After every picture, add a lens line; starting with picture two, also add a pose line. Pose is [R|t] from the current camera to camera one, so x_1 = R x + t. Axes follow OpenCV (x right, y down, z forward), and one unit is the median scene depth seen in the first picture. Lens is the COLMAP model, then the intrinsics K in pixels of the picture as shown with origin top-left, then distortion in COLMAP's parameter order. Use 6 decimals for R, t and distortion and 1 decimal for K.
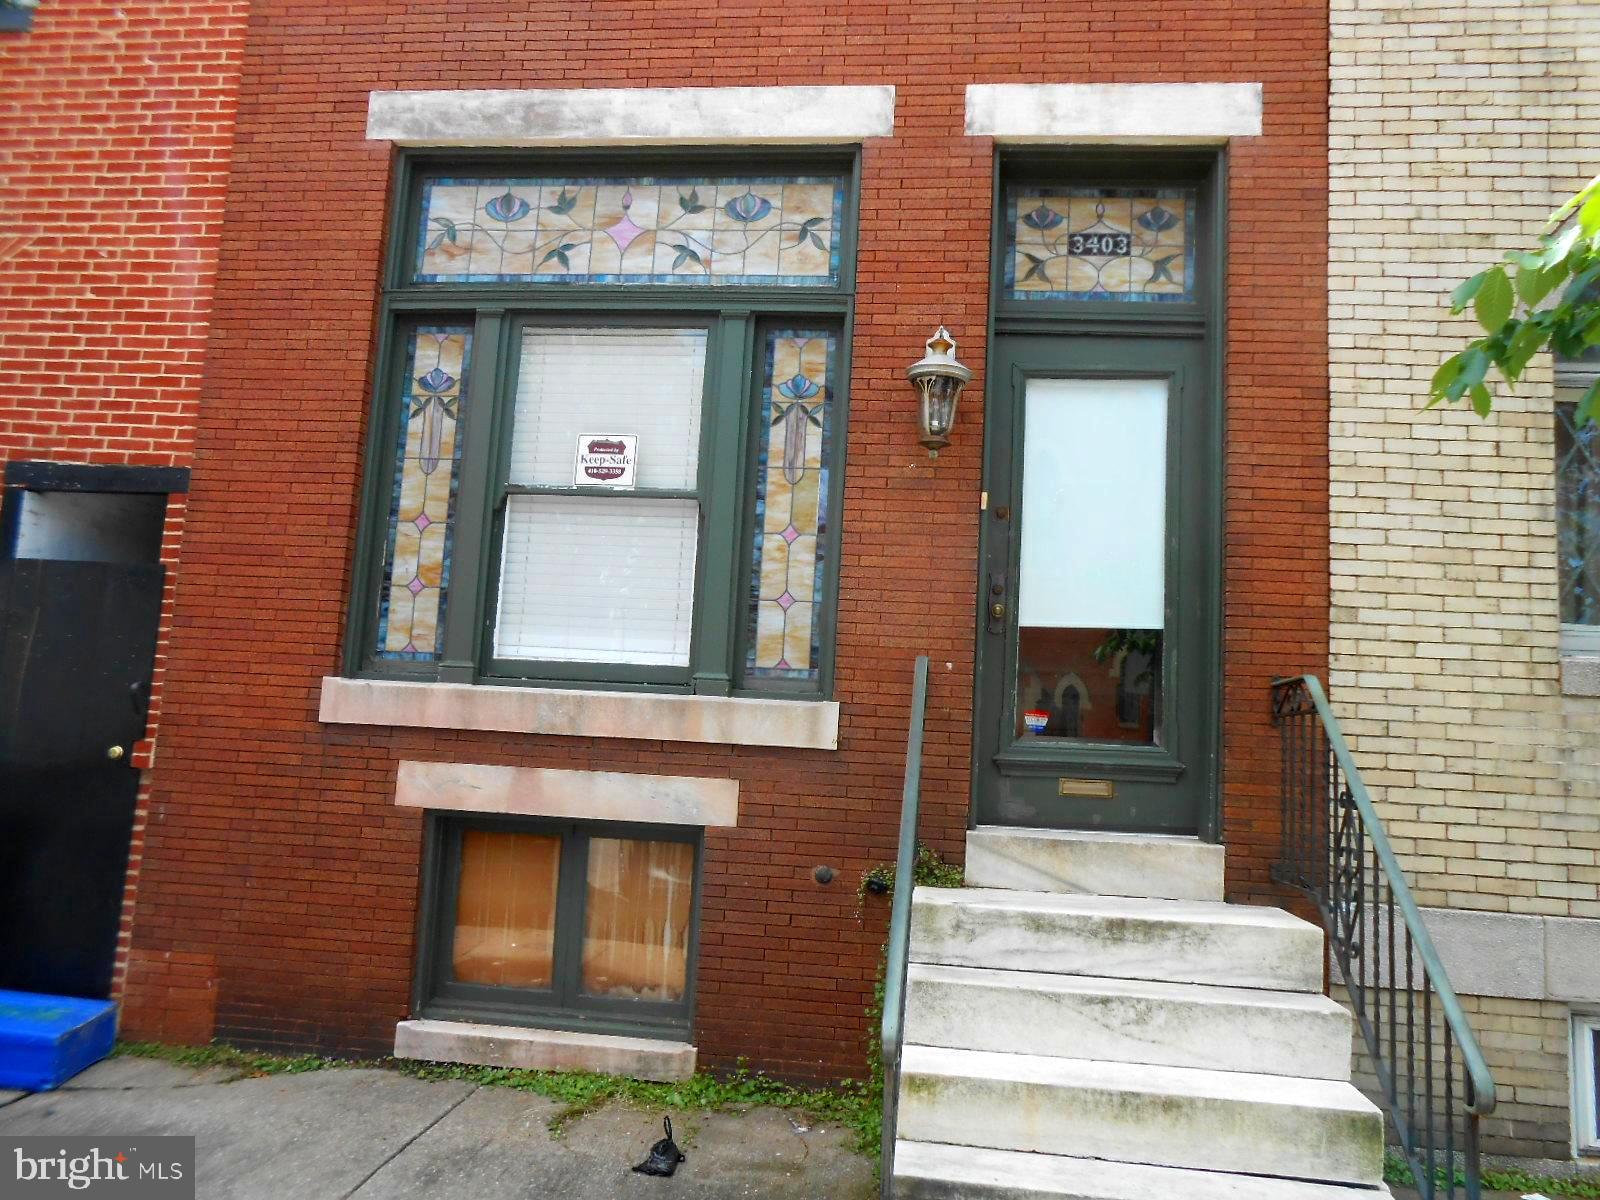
lens RADIAL K [[1307.4, 0, 800.0], [0, 1307.4, 600.0], [0, 0, 1]] dist [0.046678, 0.059211]
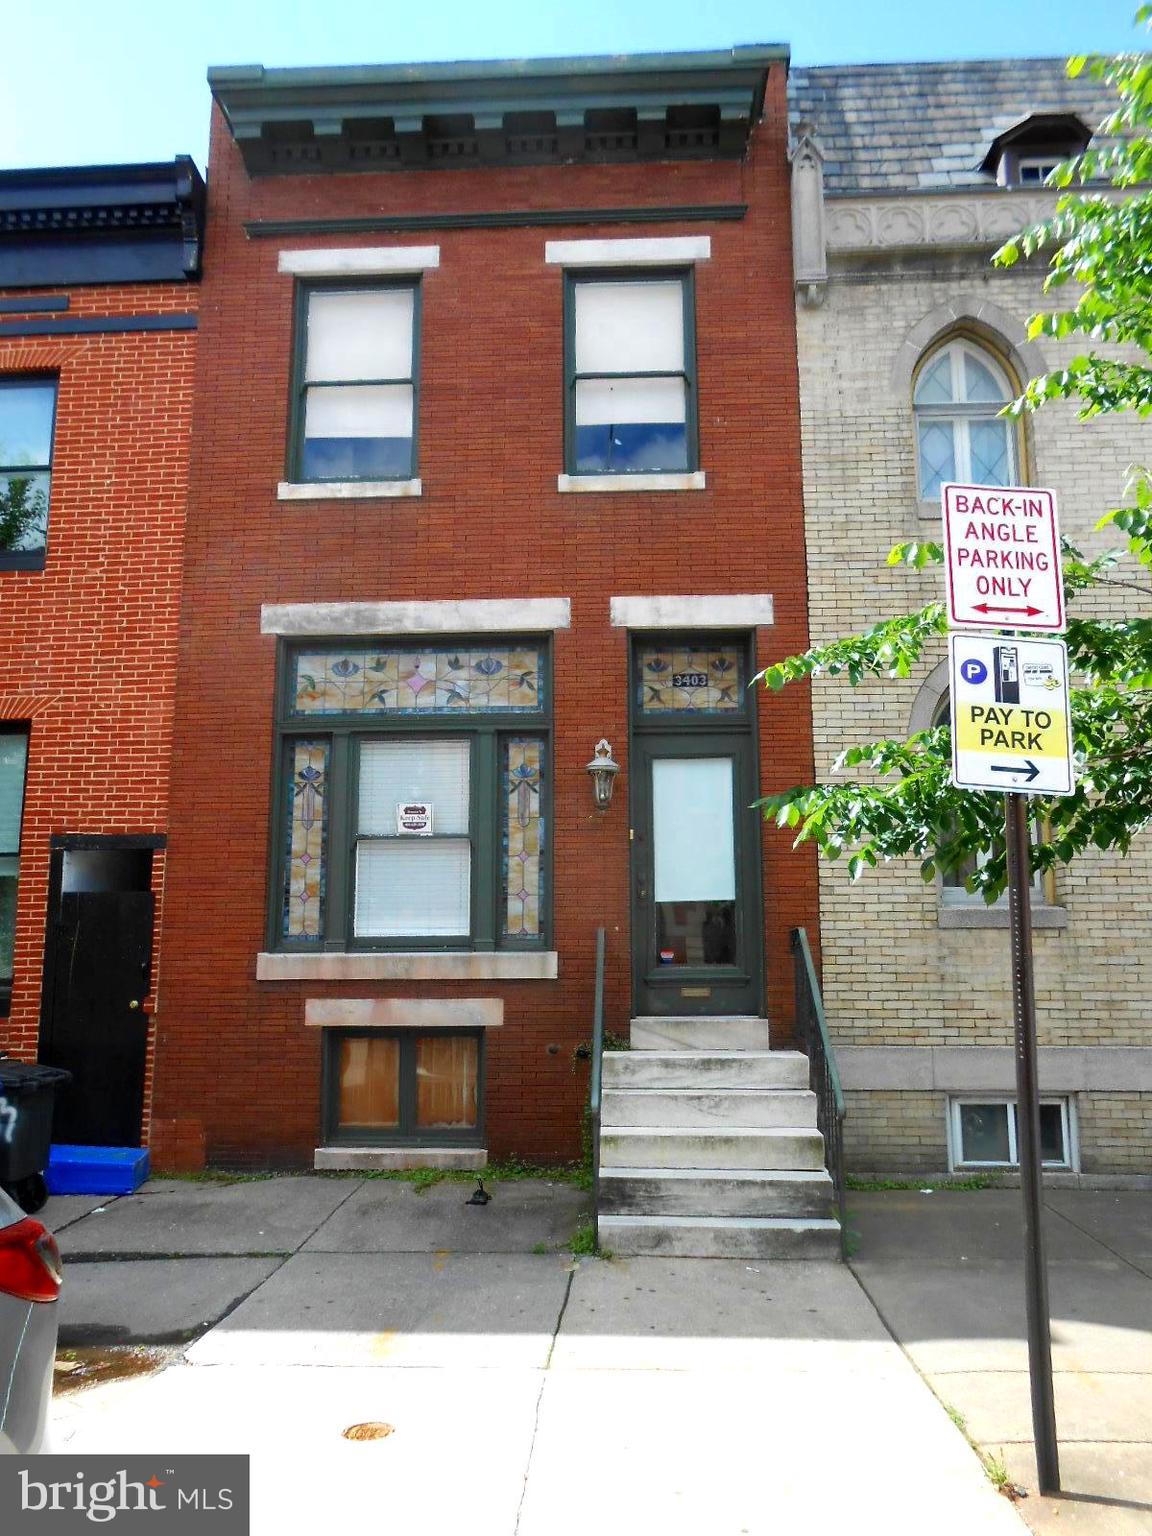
lens RADIAL K [[1169.5, 0, 570.9], [0, 1169.5, 799.9], [0, 0, 1]] dist [0.101335, -0.002434]
pose [[0.996564, -0.045497, 0.069212, -0.049137], [0.047514, 0.998484, -0.027773, -0.079040], [-0.067843, 0.030966, 0.997215, -0.570603]]
